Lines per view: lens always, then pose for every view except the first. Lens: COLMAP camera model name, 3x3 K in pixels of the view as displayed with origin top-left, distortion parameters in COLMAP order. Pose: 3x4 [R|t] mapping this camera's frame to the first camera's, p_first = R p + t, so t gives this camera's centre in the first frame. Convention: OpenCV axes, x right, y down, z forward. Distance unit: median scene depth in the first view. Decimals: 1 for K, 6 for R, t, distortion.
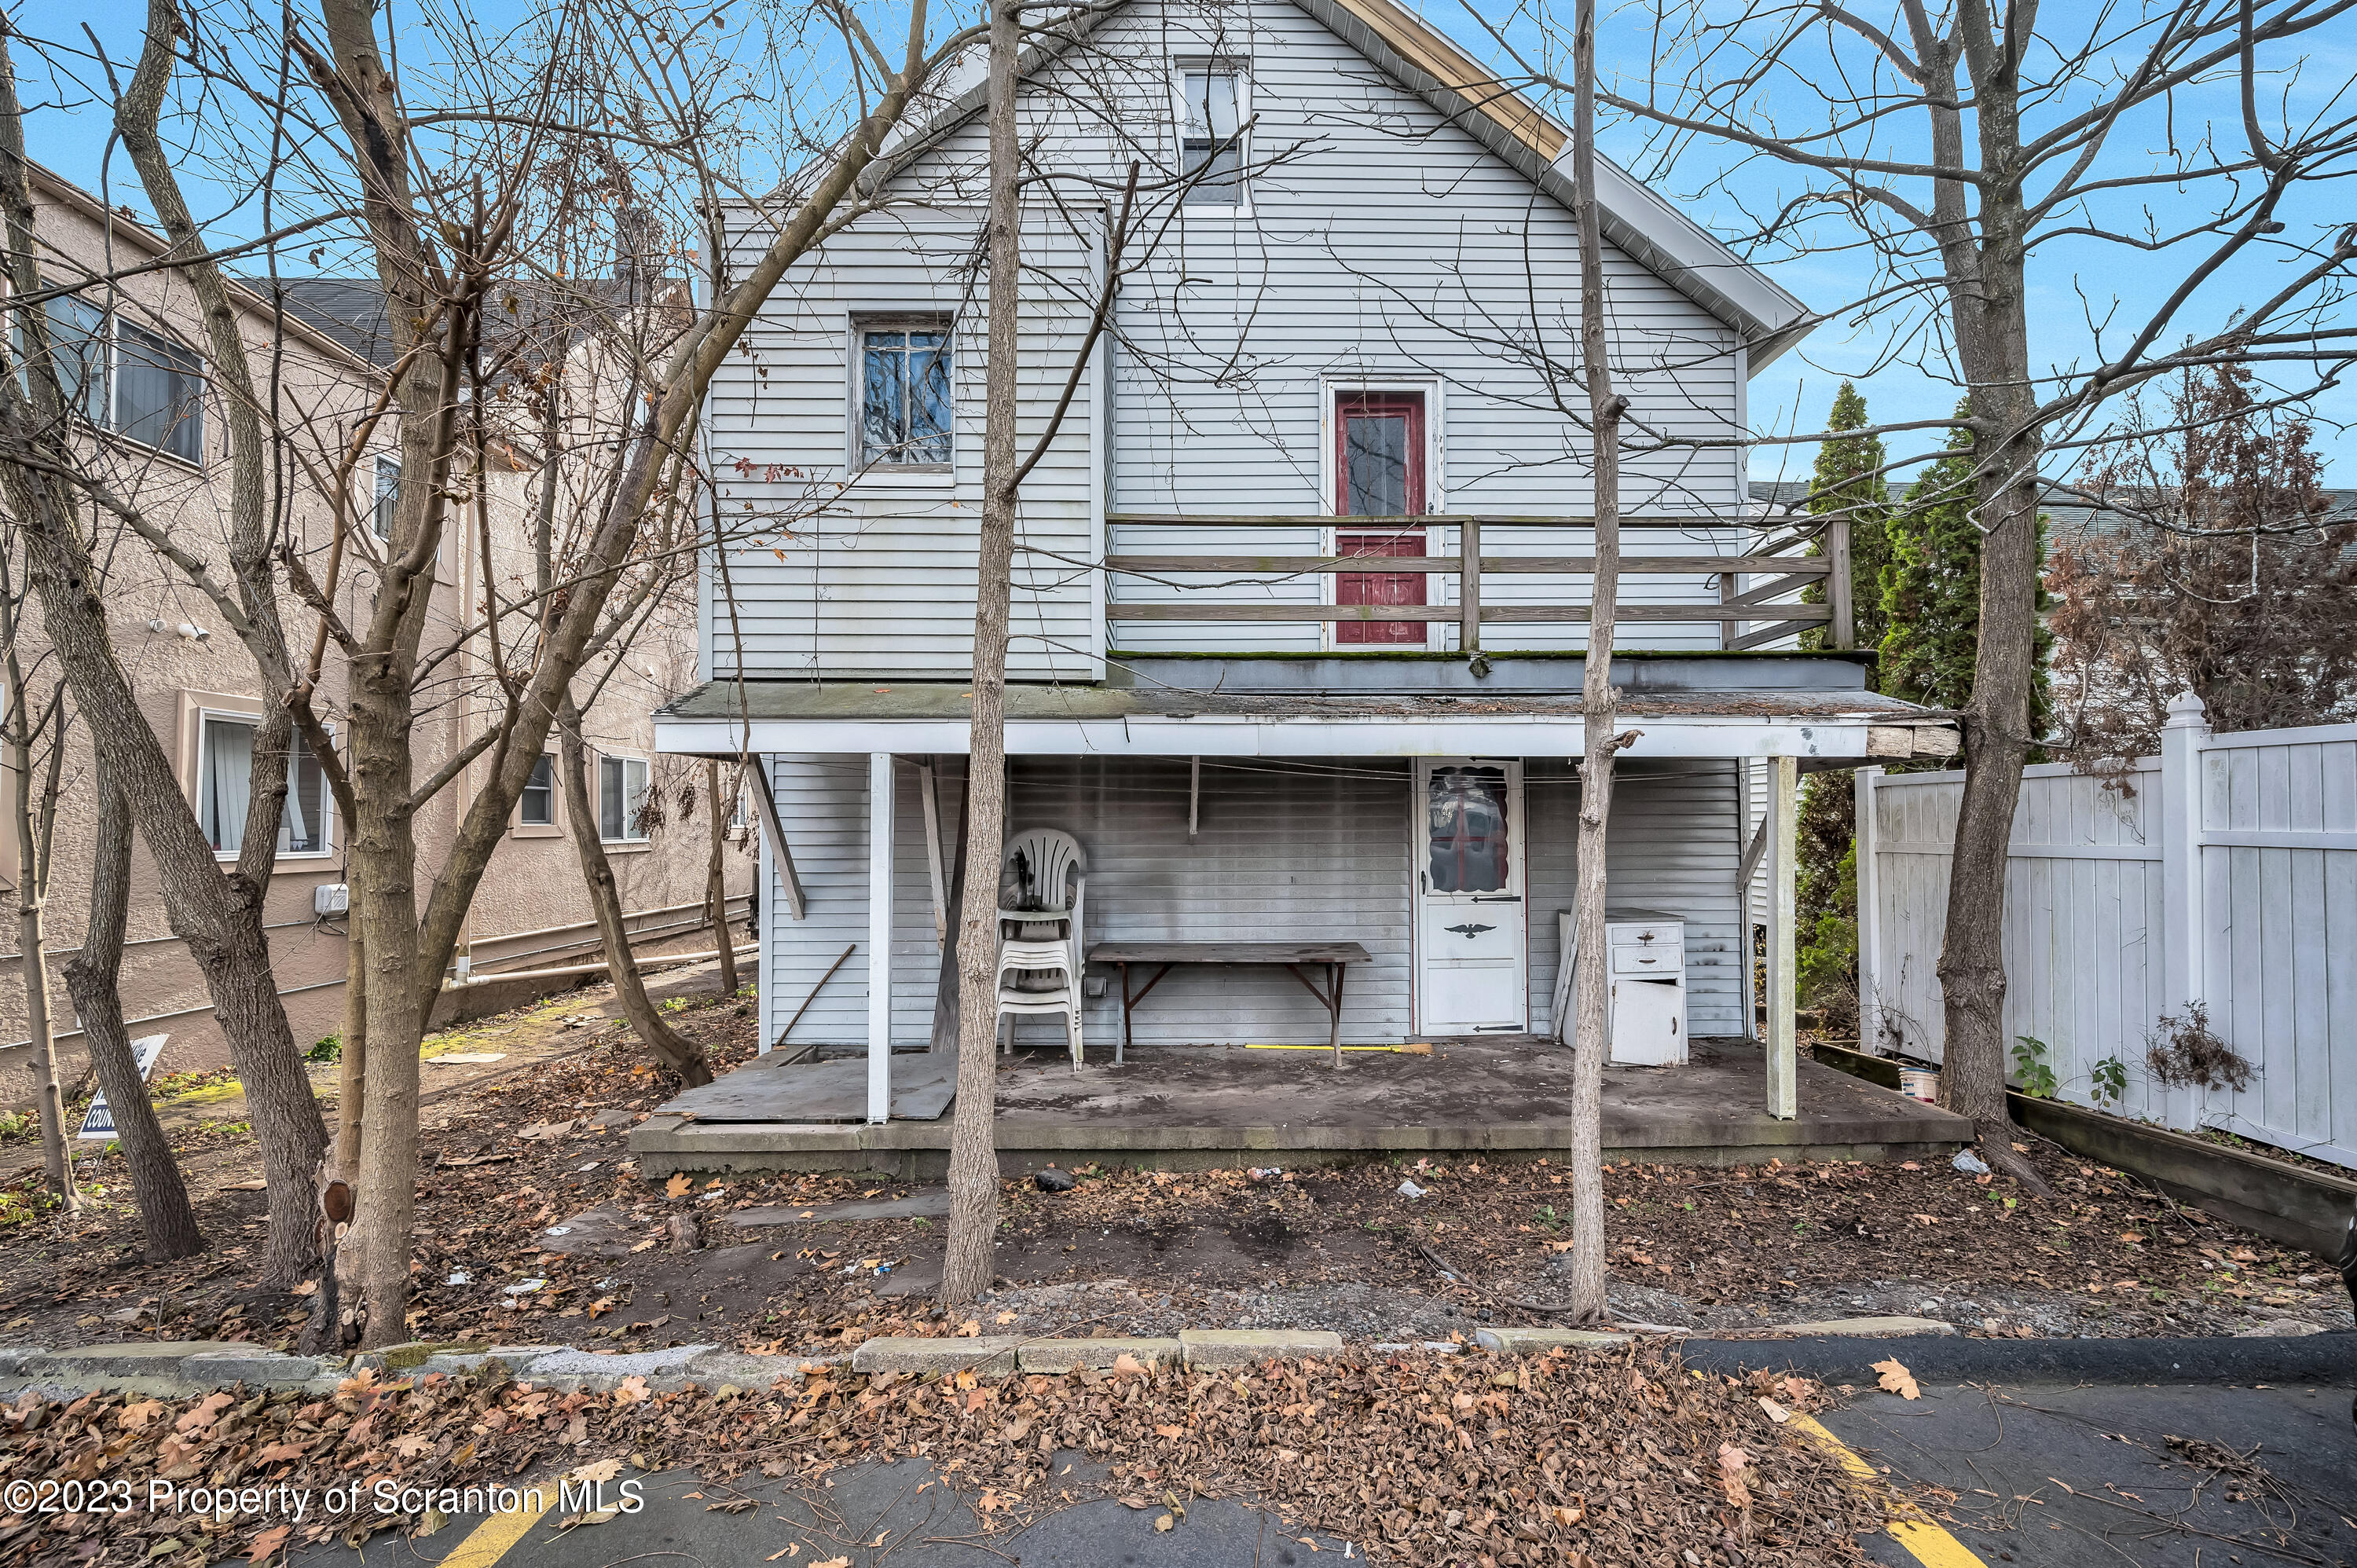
lens RADIAL K [[934.3, 0, 1171.1], [0, 934.3, 808.6], [0, 0, 1]] dist [0.001594, -0.000132]
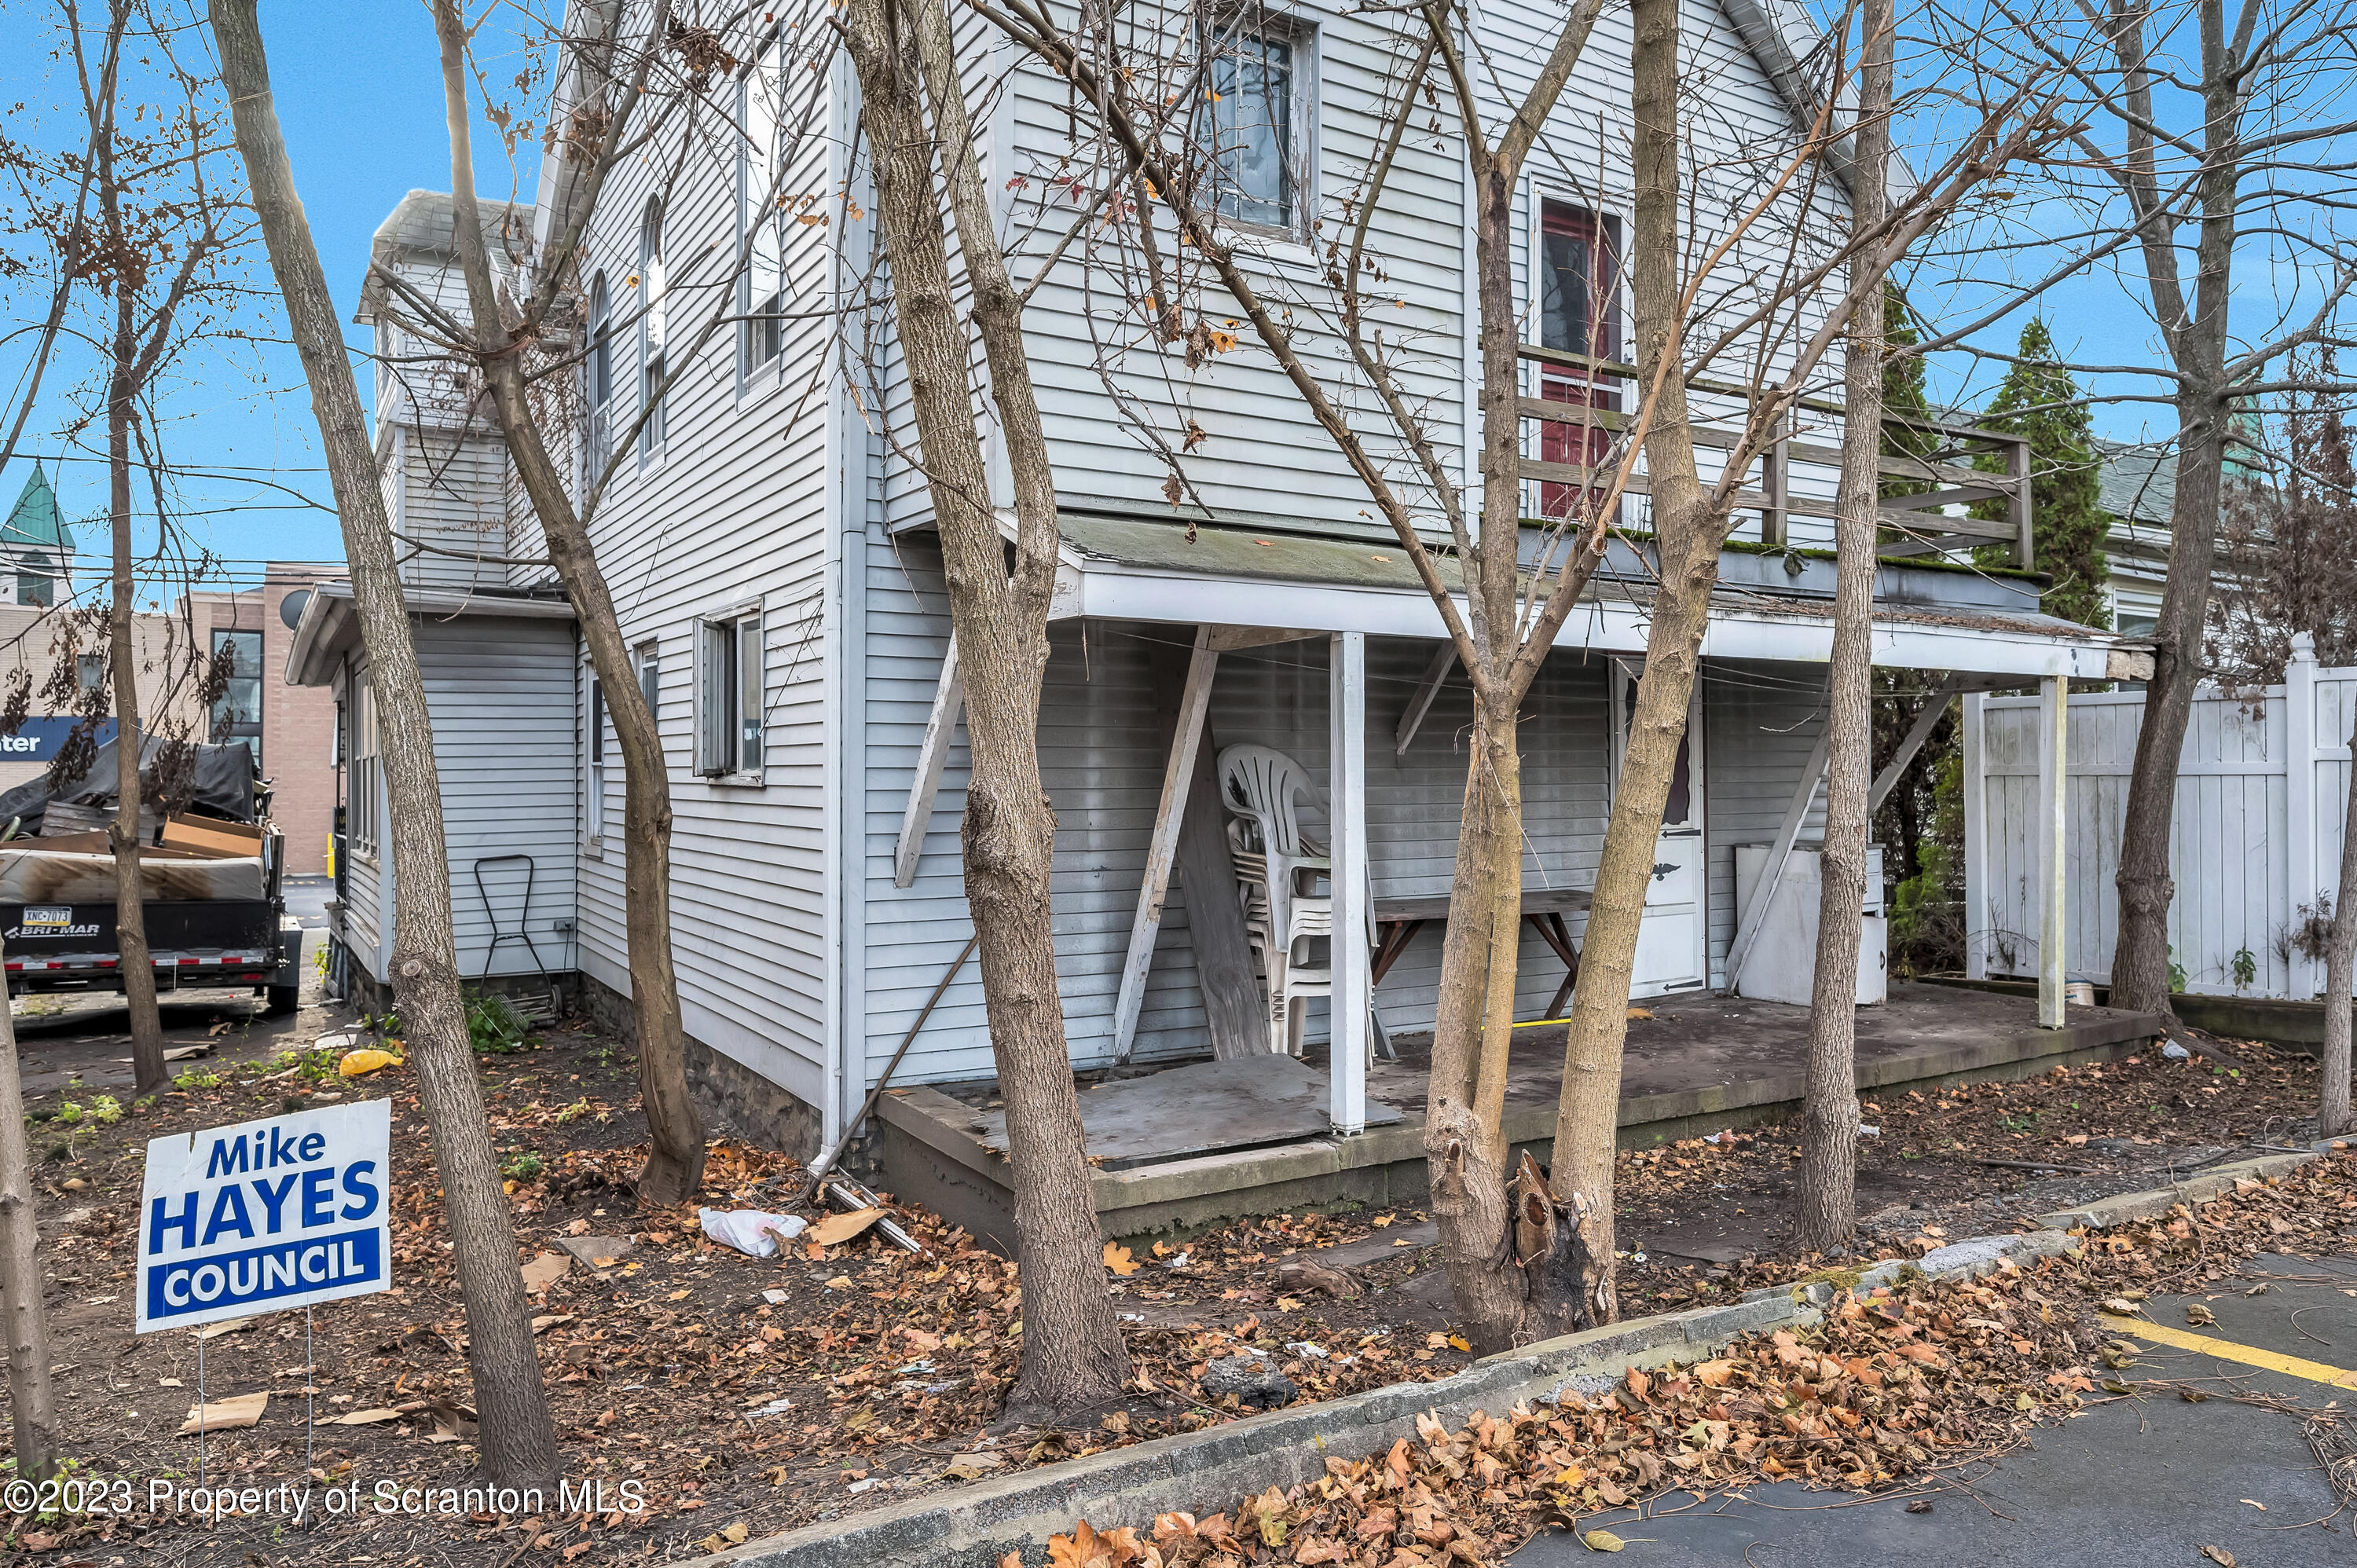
lens RADIAL K [[1552.3, 0, 1171.9], [0, 1552.3, 766.8], [0, 0, 1]] dist [-0.002478, 0.002388]
pose [[0.866843, 0.001891, 0.498578, -0.835103], [-0.008360, 0.999907, 0.010744, 0.027409], [-0.498512, -0.013482, 0.866778, 0.009008]]
